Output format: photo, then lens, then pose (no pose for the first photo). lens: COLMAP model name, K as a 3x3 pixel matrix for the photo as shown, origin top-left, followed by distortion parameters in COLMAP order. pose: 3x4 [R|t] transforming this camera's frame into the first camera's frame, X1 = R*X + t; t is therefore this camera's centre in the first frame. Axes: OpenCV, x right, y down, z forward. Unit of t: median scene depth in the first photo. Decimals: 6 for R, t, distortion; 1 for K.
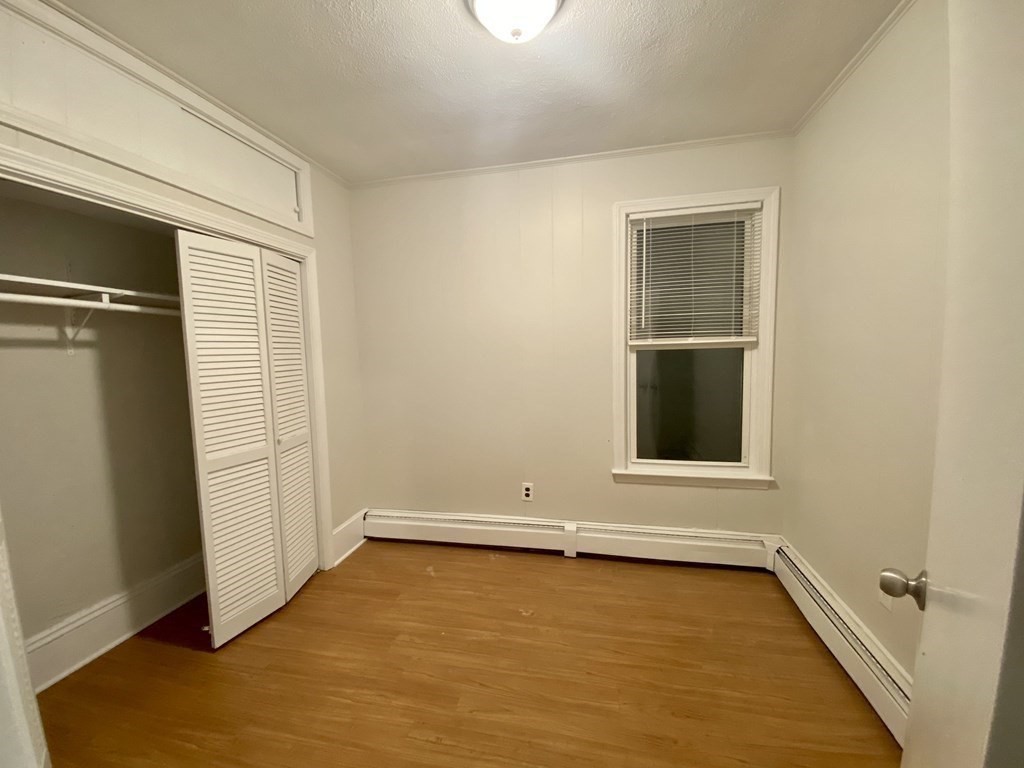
lens RADIAL K [[469.3, 0, 482.4], [0, 469.3, 394.3], [0, 0, 1]] dist [0.000615, -0.002680]
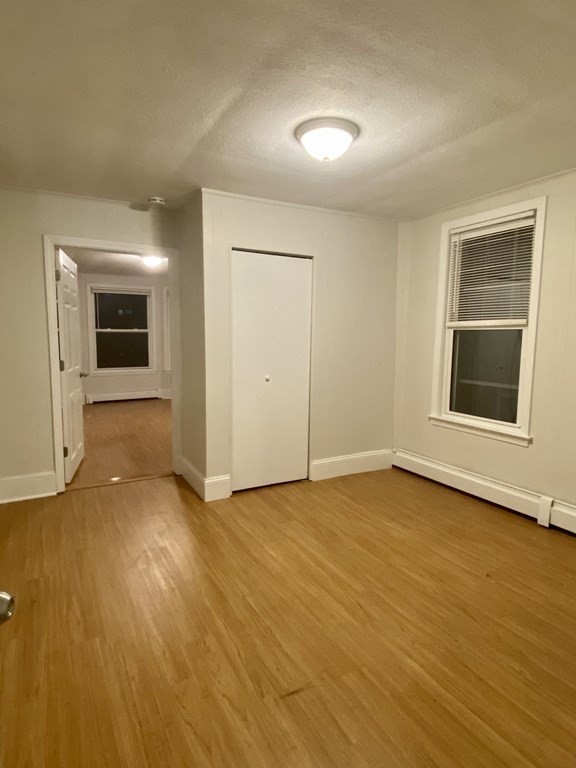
lens RADIAL K [[441.2, 0, 290.4], [0, 441.2, 377.8], [0, 0, 1]] dist [0.067753, -0.002817]
pose [[0.705300, 0.114318, -0.699631, 3.200034], [-0.093564, 0.993290, 0.067978, 0.005207], [0.702707, 0.017515, 0.711264, -0.849706]]
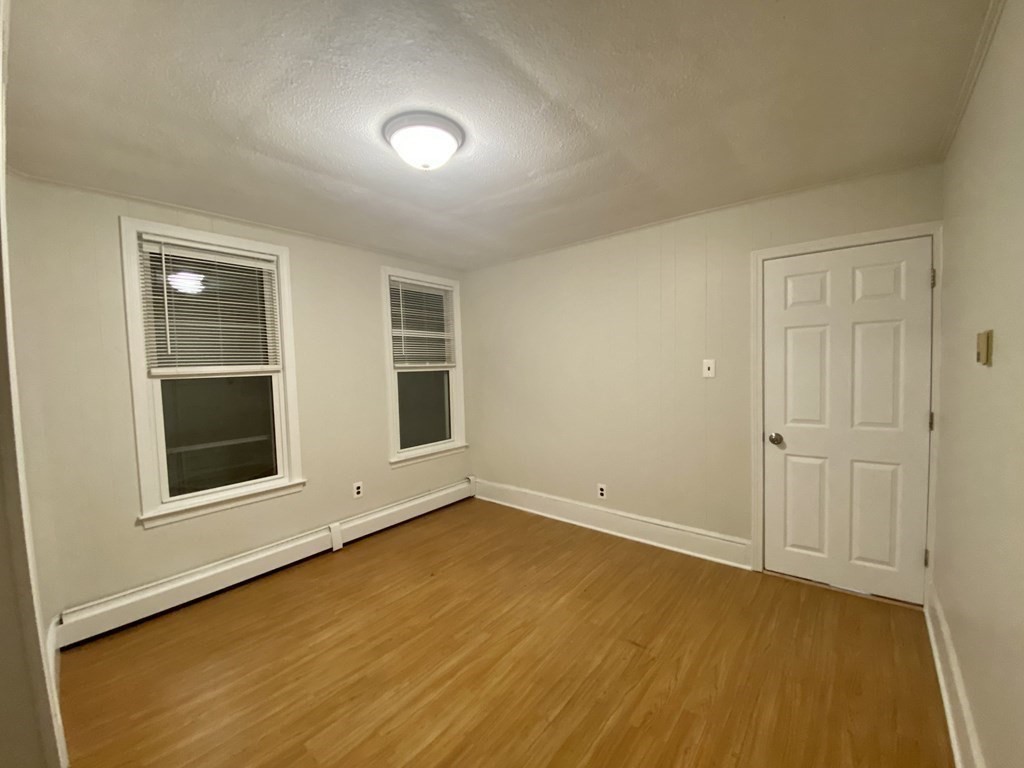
lens RADIAL K [[469.3, 0, 470.1], [0, 469.3, 385.6], [0, 0, 1]] dist [0.000615, -0.002680]
pose [[0.409368, -0.018348, 0.912185, -1.004245], [0.097645, 0.994936, -0.023808, 0.006511], [-0.907129, 0.098817, 0.409087, 0.258948]]
